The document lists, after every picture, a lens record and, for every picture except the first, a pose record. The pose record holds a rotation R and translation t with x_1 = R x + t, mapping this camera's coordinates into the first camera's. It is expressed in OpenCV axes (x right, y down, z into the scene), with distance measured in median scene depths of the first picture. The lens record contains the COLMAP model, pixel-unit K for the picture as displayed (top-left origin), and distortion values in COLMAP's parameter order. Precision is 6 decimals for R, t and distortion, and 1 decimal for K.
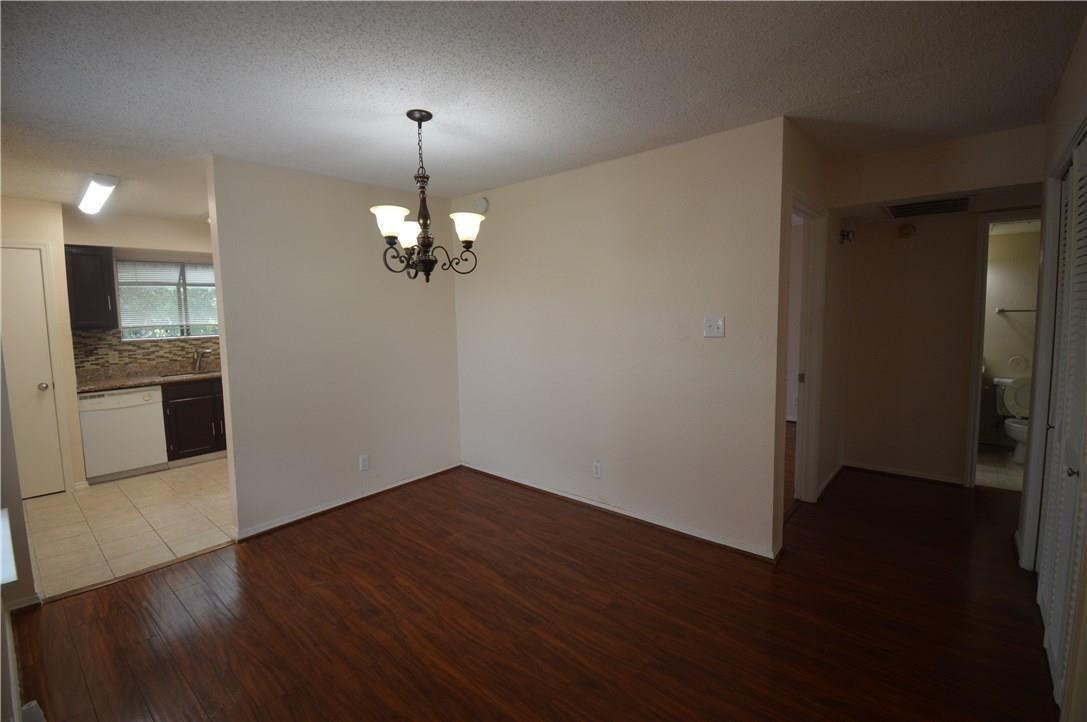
lens RADIAL K [[490.4, 0, 543.3], [0, 490.4, 358.9], [0, 0, 1]] dist [-0.001651, -0.015229]
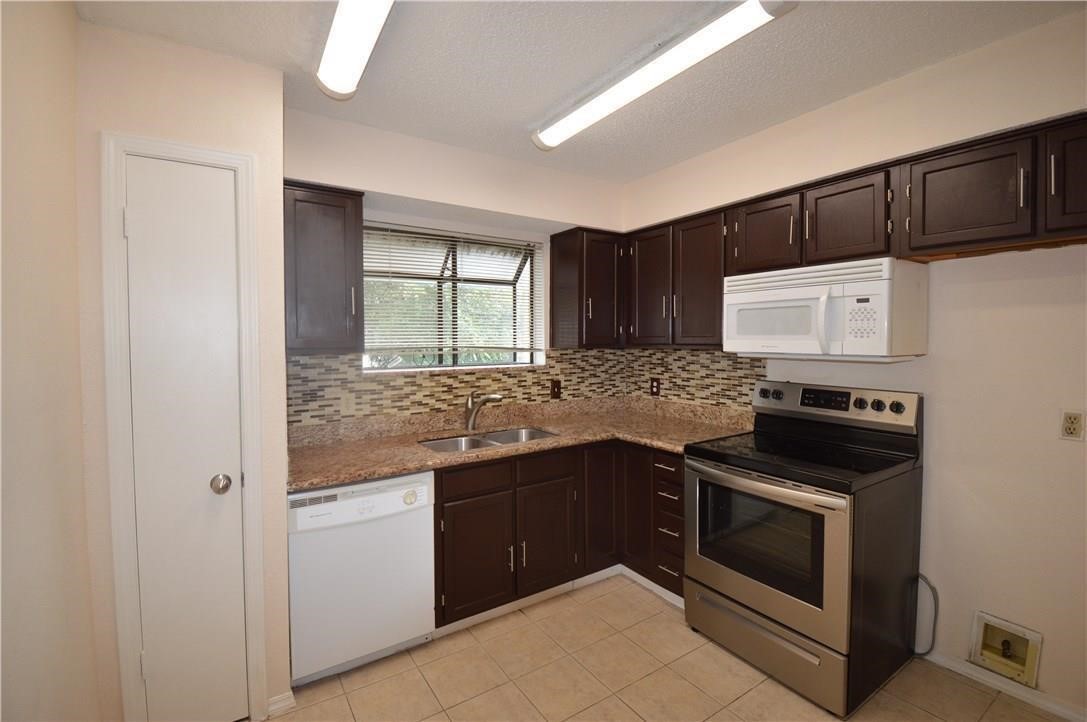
lens RADIAL K [[490.4, 0, 543.3], [0, 490.4, 358.9], [0, 0, 1]] dist [-0.001651, -0.015229]
pose [[0.960165, 0.025541, -0.278265, -0.525324], [-0.040594, 0.997999, -0.048469, -0.035695], [0.276470, 0.057834, 0.959281, 0.533332]]
